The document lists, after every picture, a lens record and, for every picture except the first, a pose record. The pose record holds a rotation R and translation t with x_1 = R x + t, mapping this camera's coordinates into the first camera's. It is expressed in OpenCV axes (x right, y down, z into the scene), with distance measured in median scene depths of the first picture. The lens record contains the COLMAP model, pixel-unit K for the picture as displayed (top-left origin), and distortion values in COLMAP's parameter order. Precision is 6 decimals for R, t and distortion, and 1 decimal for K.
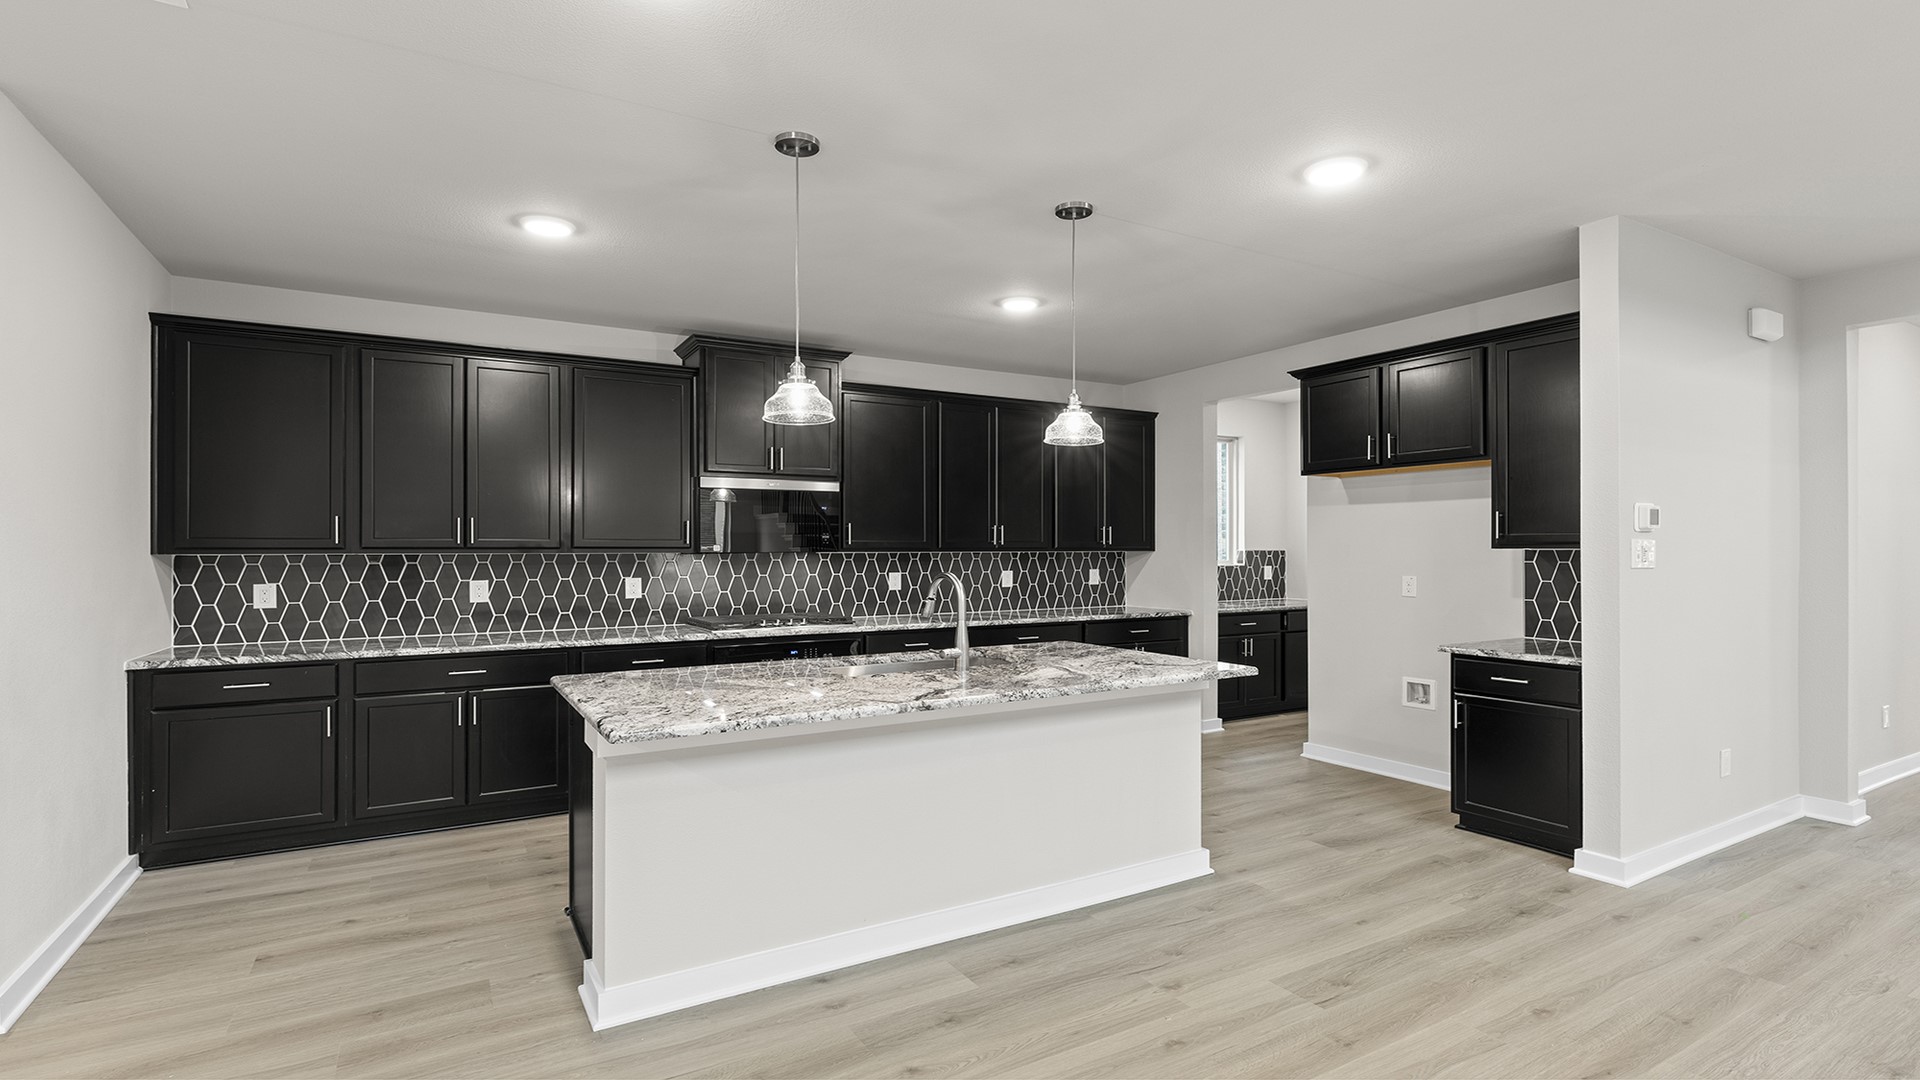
lens RADIAL K [[913.3, 0, 960.0], [0, 913.3, 540.0], [0, 0, 1]] dist [-0.000607, 0.000031]
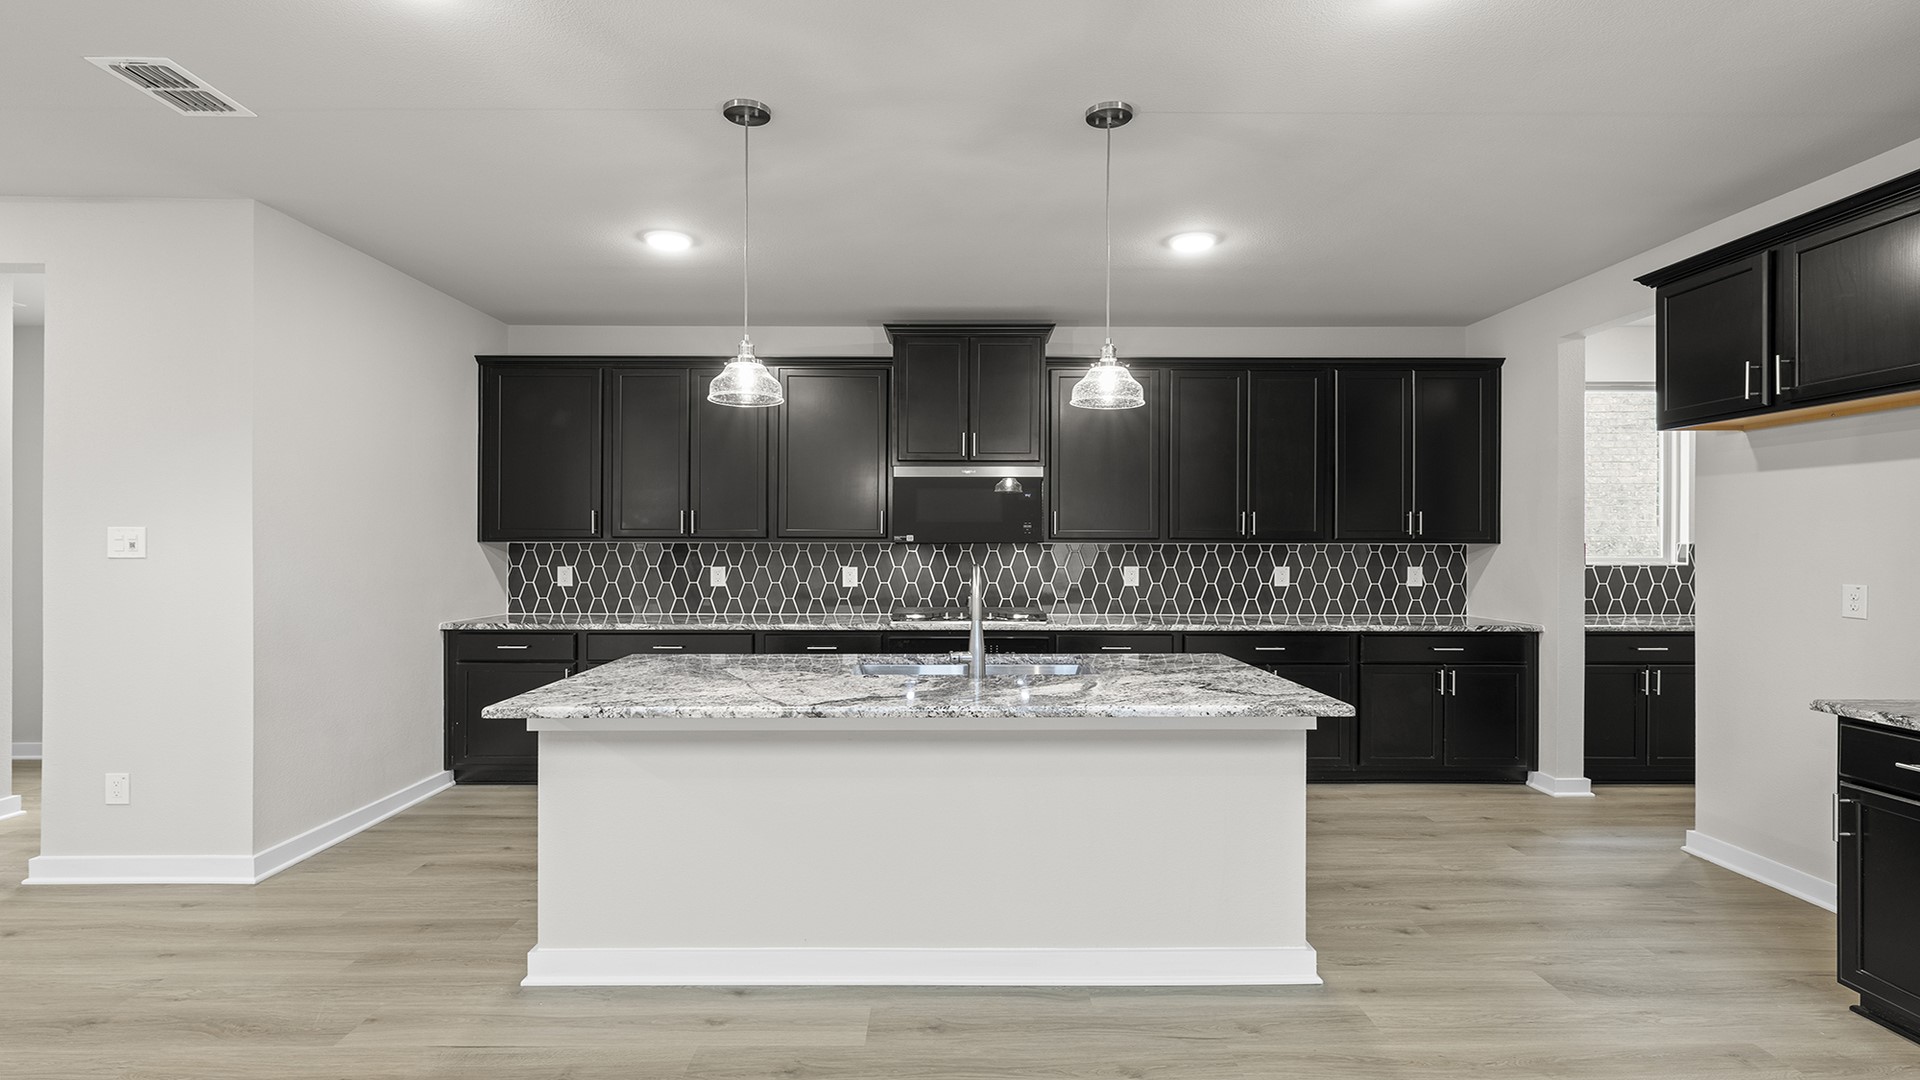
lens RADIAL K [[935.7, 0, 960.0], [0, 935.7, 540.0], [0, 0, 1]] dist [-0.000752, -0.000032]
pose [[0.862488, 0.001780, -0.506075, 0.350165], [0.001541, 0.999980, 0.006144, 0.005759], [0.506076, -0.006079, 0.862468, 0.186263]]
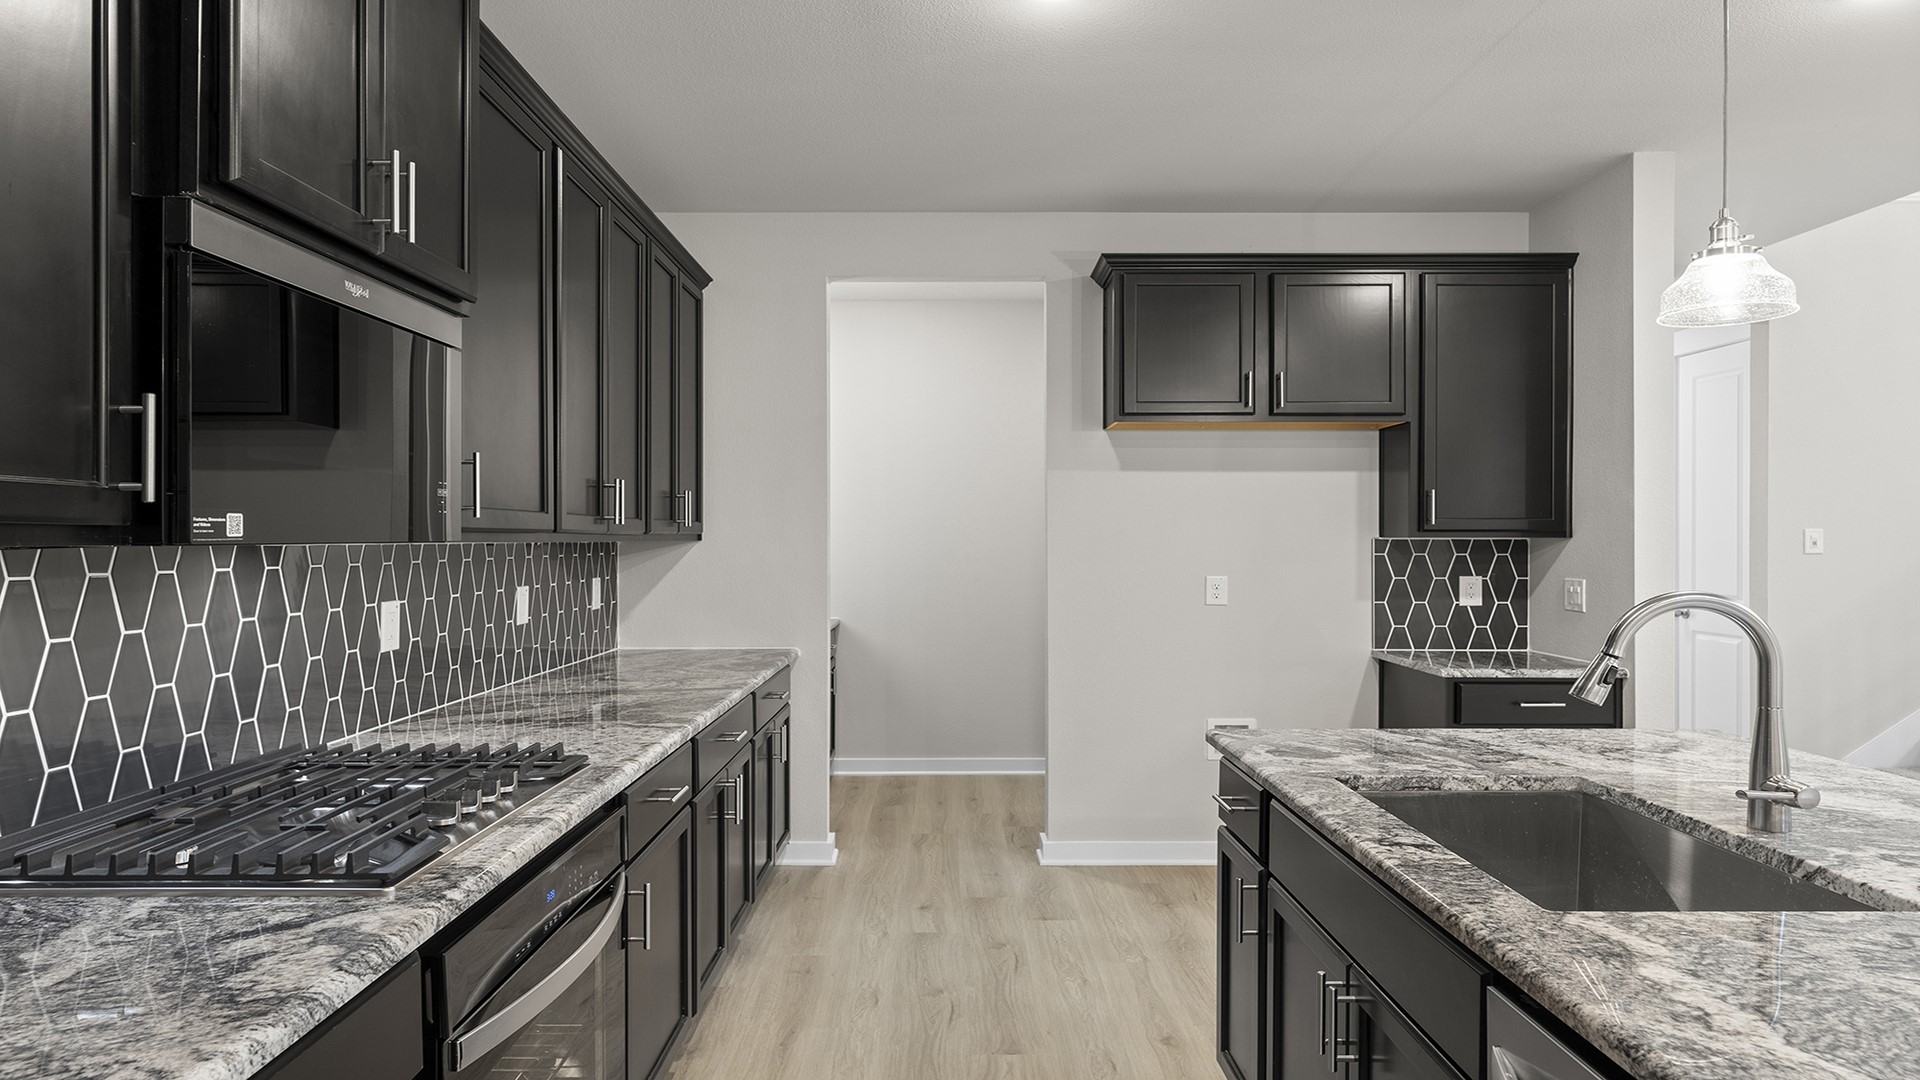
lens RADIAL K [[1282.0, 0, 960.0], [0, 1282.0, 540.0], [0, 0, 1]] dist [0.019373, -0.000126]
pose [[0.495443, 0.001247, 0.868640, -0.565272], [-0.008803, 0.999955, 0.003585, 0.011837], [-0.868596, -0.009423, 0.495431, 0.817637]]
